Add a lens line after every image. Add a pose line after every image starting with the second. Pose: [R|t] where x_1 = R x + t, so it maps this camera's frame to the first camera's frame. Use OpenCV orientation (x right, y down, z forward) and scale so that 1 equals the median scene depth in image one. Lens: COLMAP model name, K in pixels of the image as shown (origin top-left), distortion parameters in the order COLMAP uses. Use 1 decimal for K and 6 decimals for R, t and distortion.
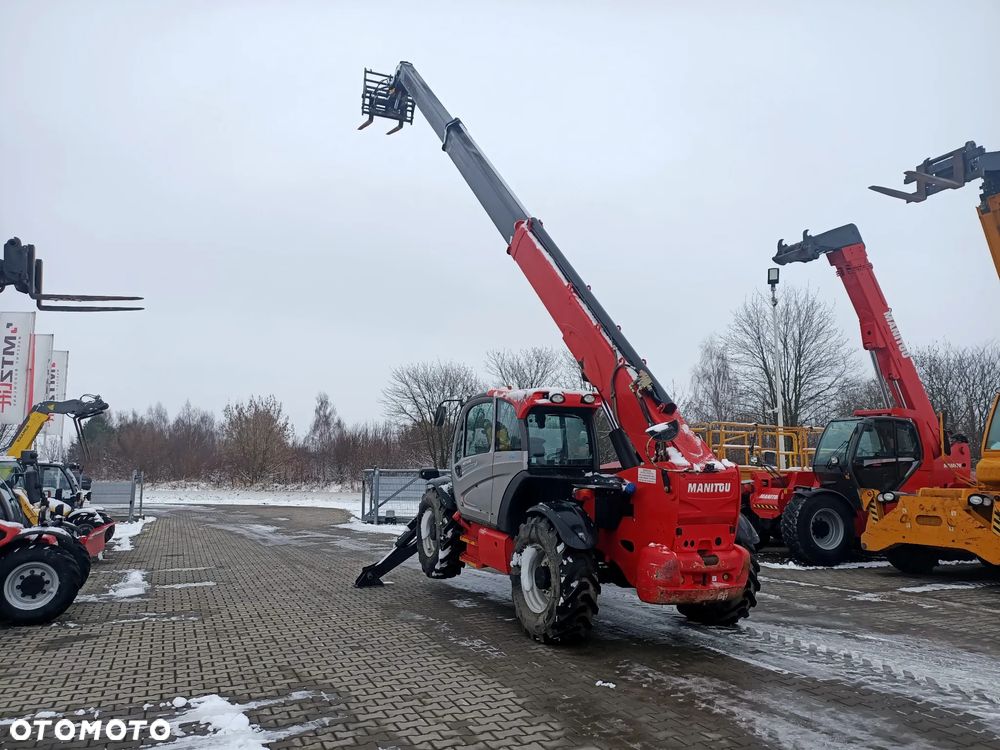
lens RADIAL K [[737.1, 0, 503.0], [0, 737.1, 377.3], [0, 0, 1]] dist [0.067151, -0.066598]
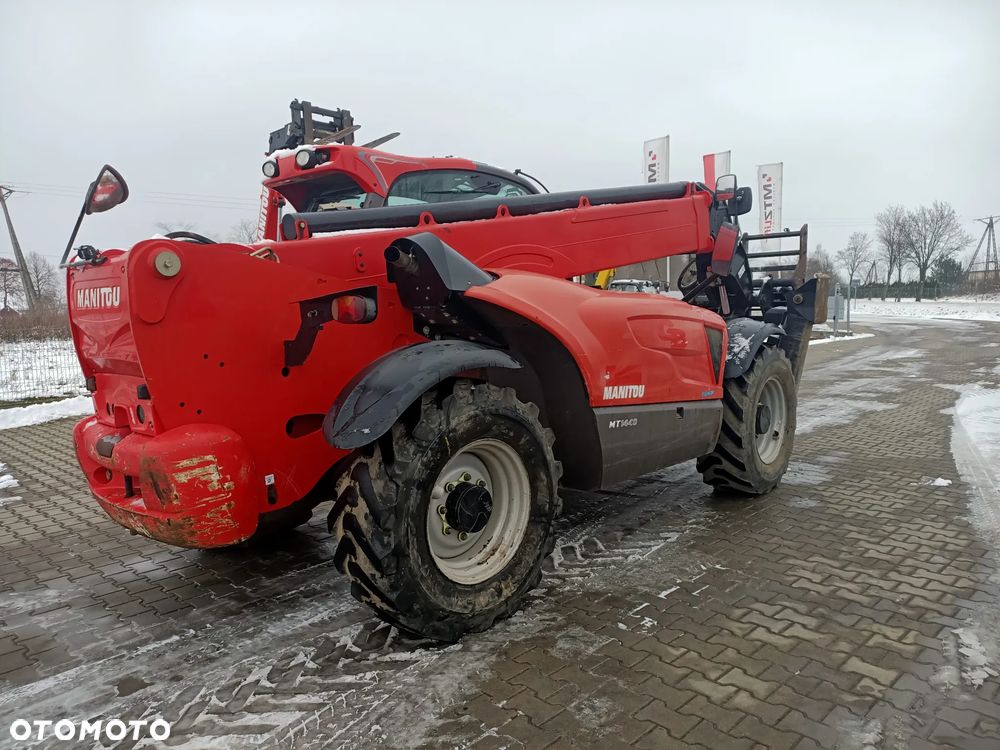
lens RADIAL K [[737.1, 0, 495.7], [0, 737.1, 369.0], [0, 0, 1]] dist [0.067151, -0.066598]
pose [[0.363221, 0.082308, -0.928060, 0.588036], [0.140642, 0.979832, 0.141944, 0.108693], [0.921027, -0.182082, 0.344319, 0.780578]]
